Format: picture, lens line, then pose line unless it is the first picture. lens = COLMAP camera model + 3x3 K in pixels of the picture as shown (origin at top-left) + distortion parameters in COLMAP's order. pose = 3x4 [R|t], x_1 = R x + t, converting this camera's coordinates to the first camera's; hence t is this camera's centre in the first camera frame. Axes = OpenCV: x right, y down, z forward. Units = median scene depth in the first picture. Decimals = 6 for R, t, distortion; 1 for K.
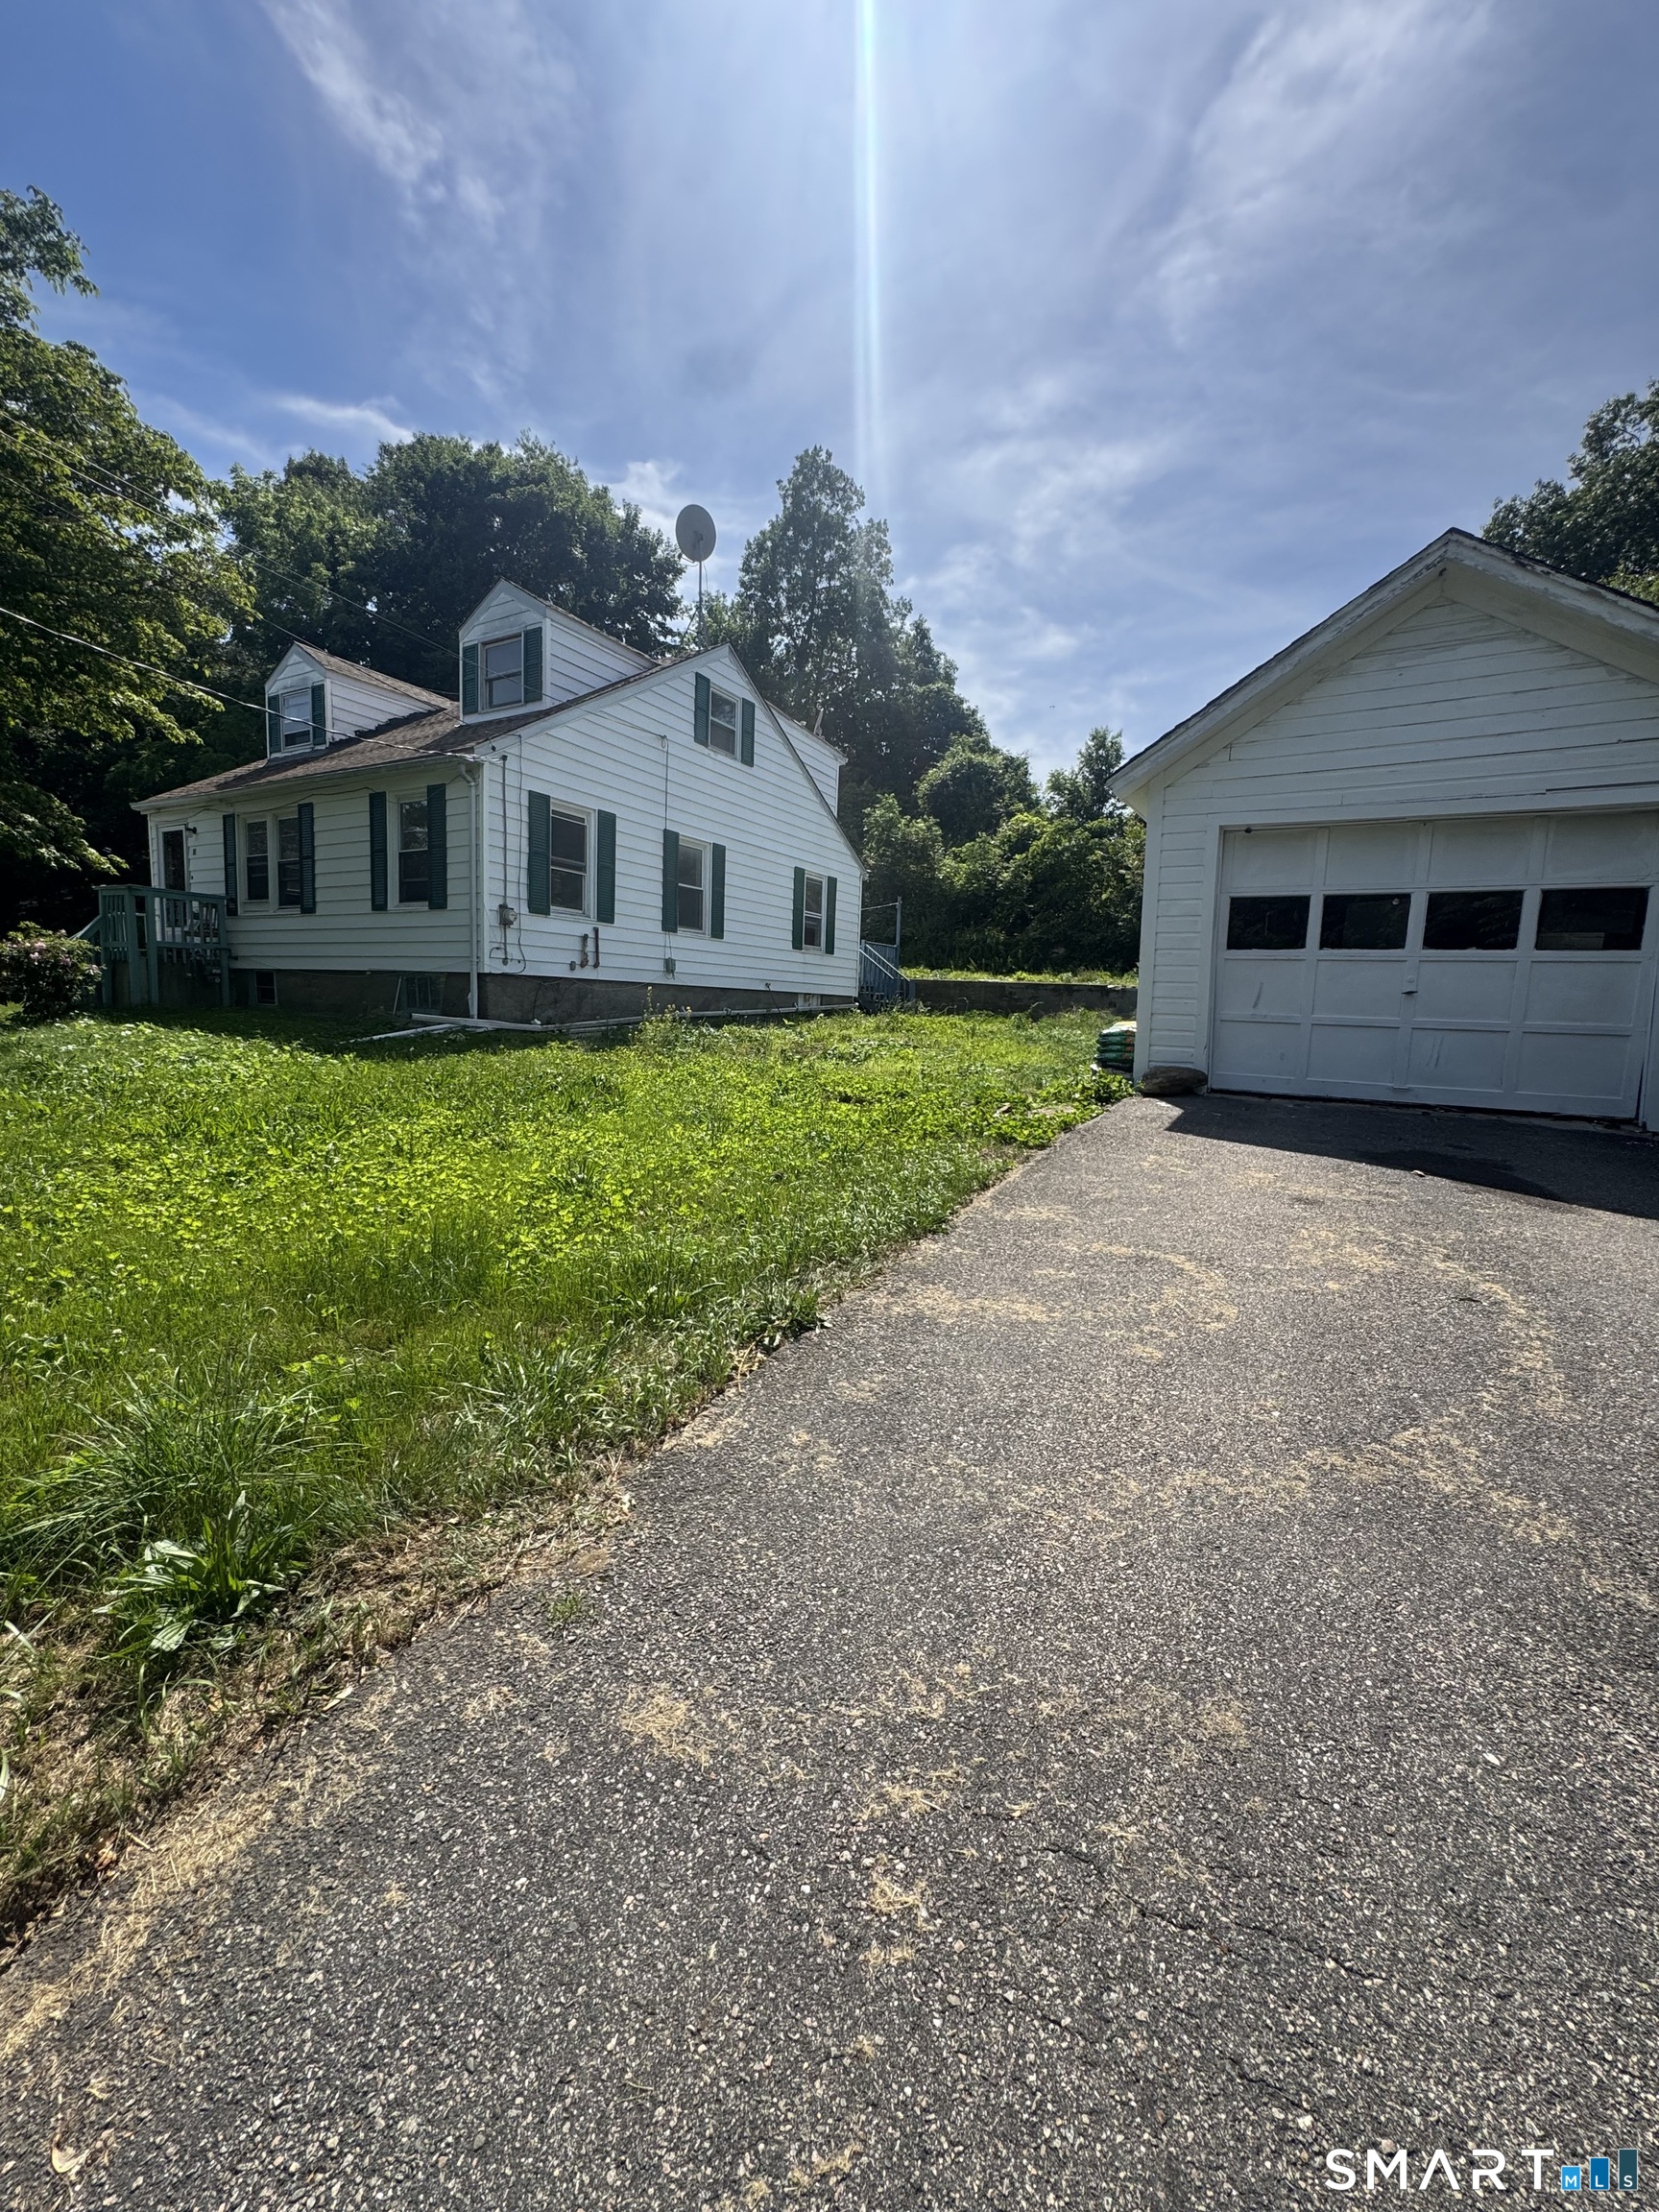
lens RADIAL K [[878.7, 0, 829.5], [0, 878.7, 1106.0], [0, 0, 1]] dist [-0.001490, -0.000041]
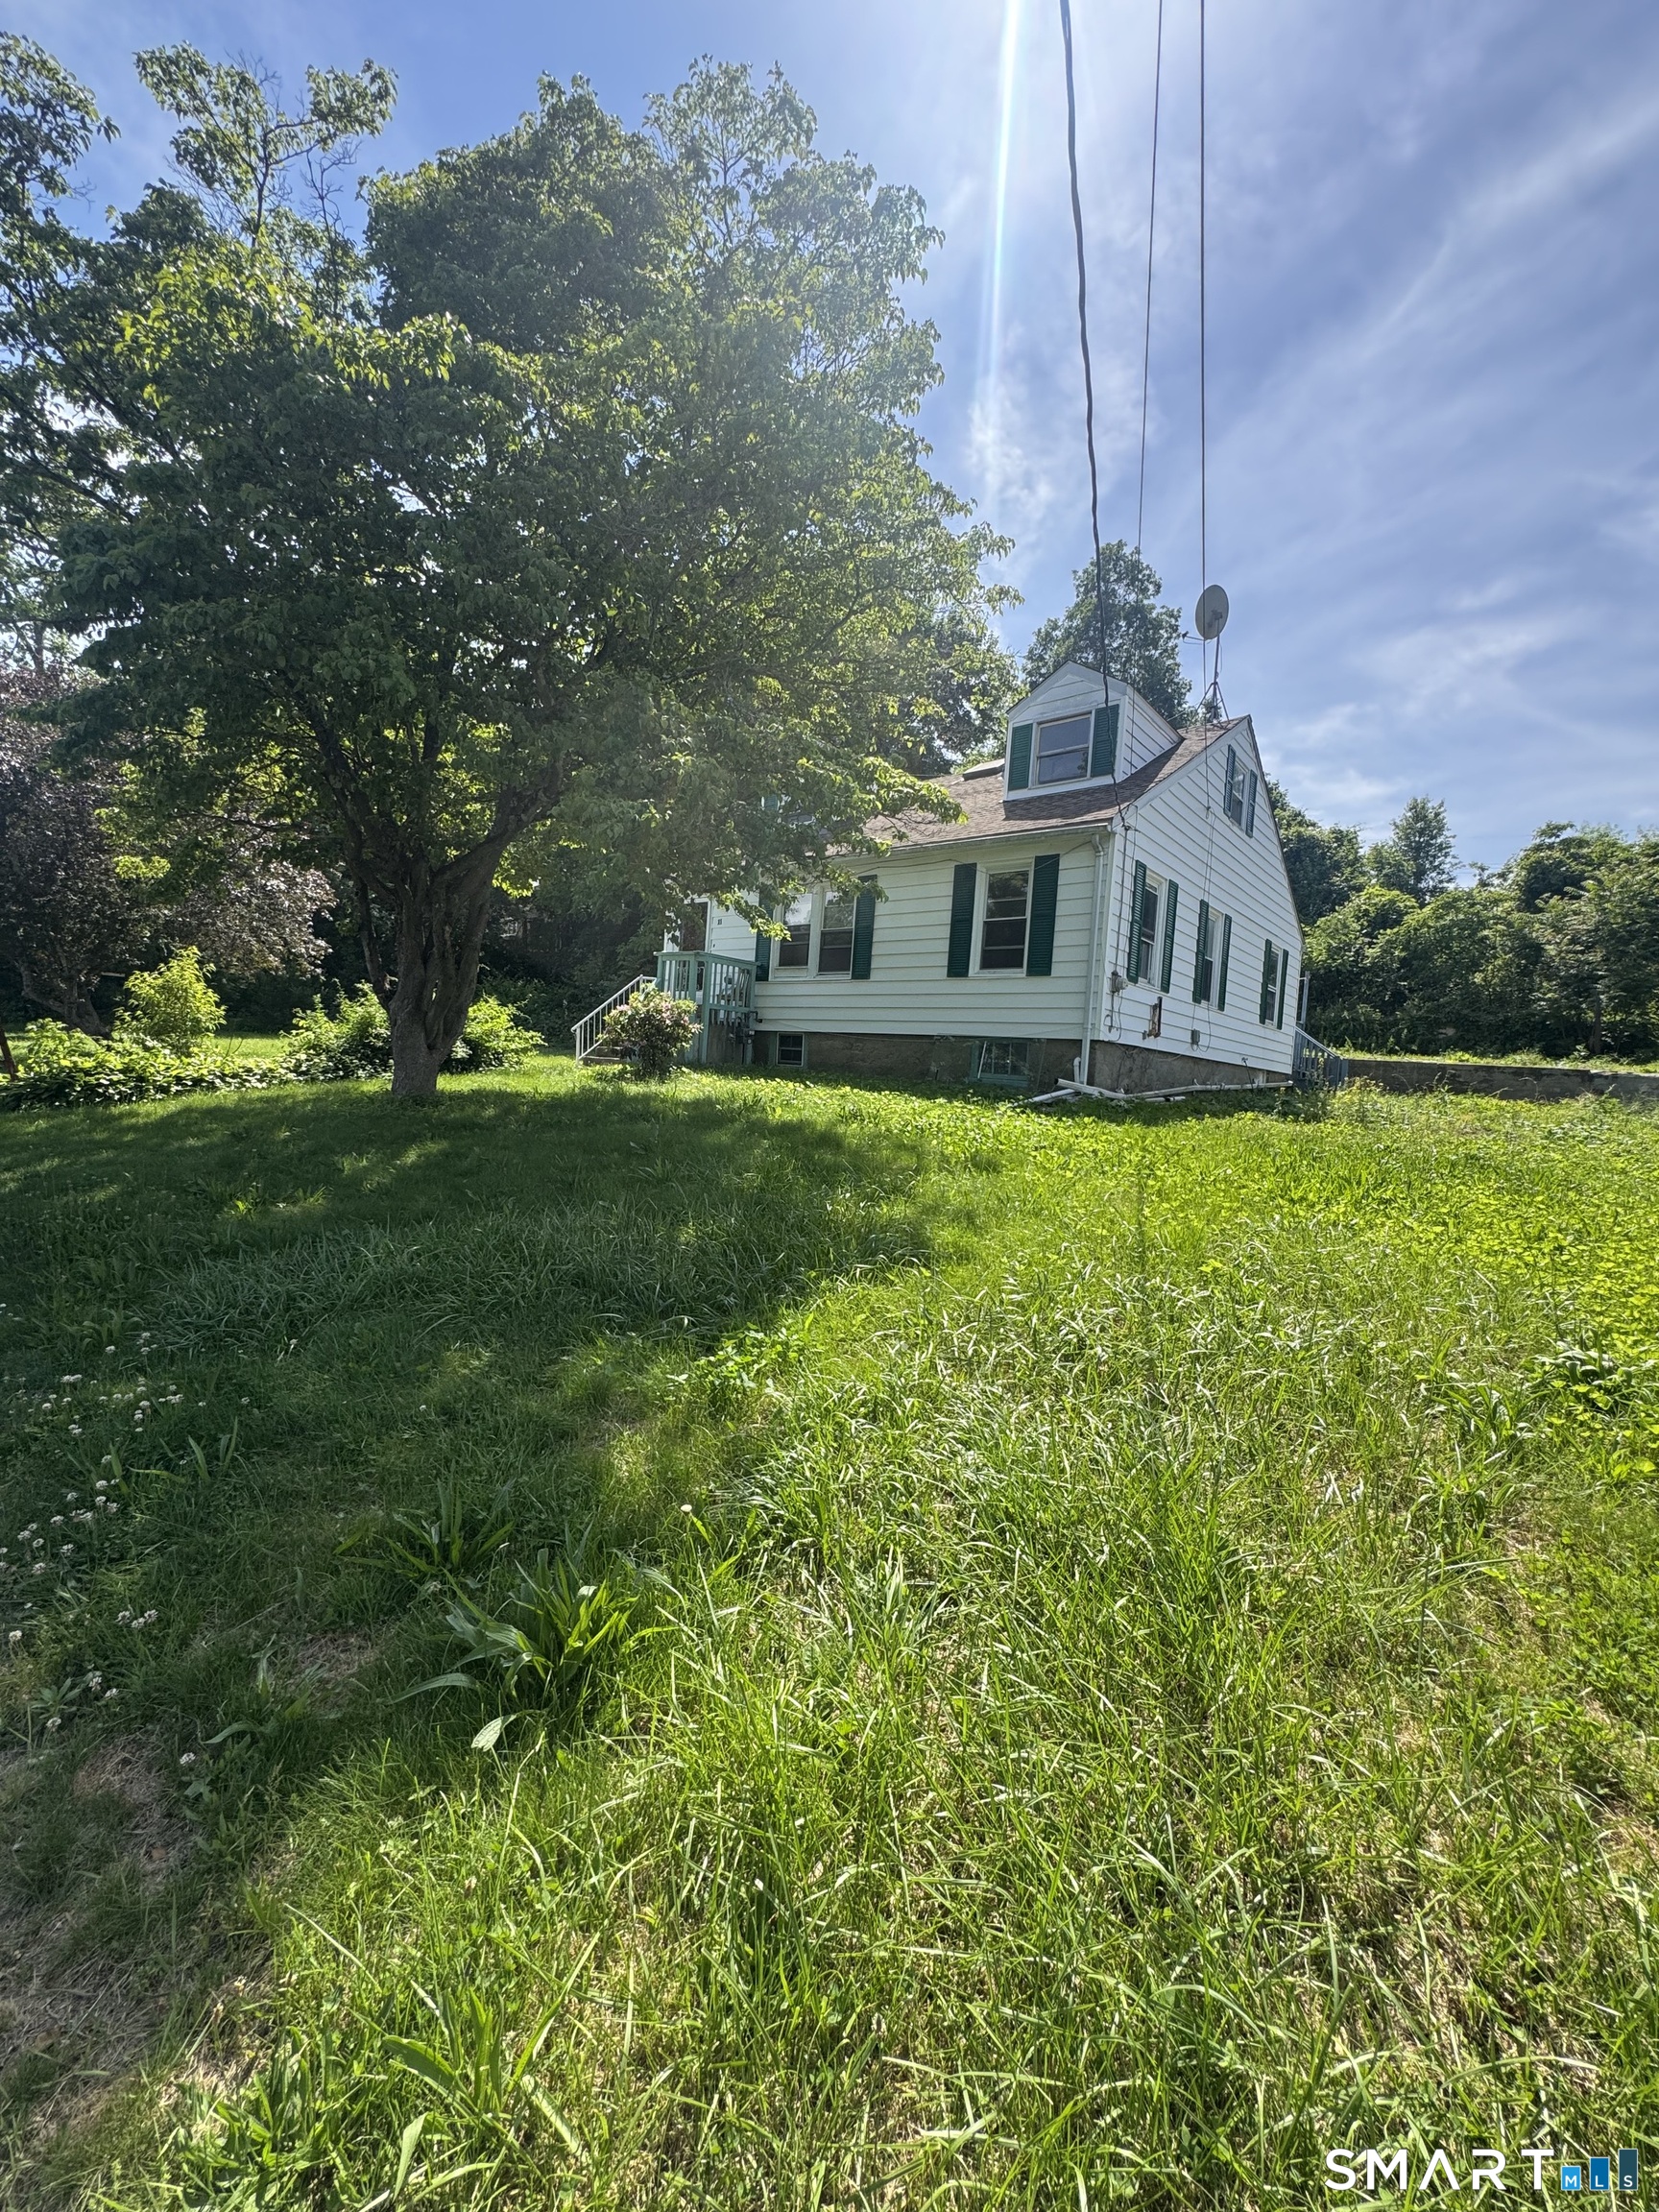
lens RADIAL K [[878.9, 0, 829.5], [0, 878.9, 1106.0], [0, 0, 1]] dist [-0.006406, 0.000131]
pose [[0.983828, 0.036454, -0.175367, -0.437918], [-0.051048, 0.995532, -0.079442, 0.014067], [0.171687, 0.087109, 0.981293, -0.011929]]
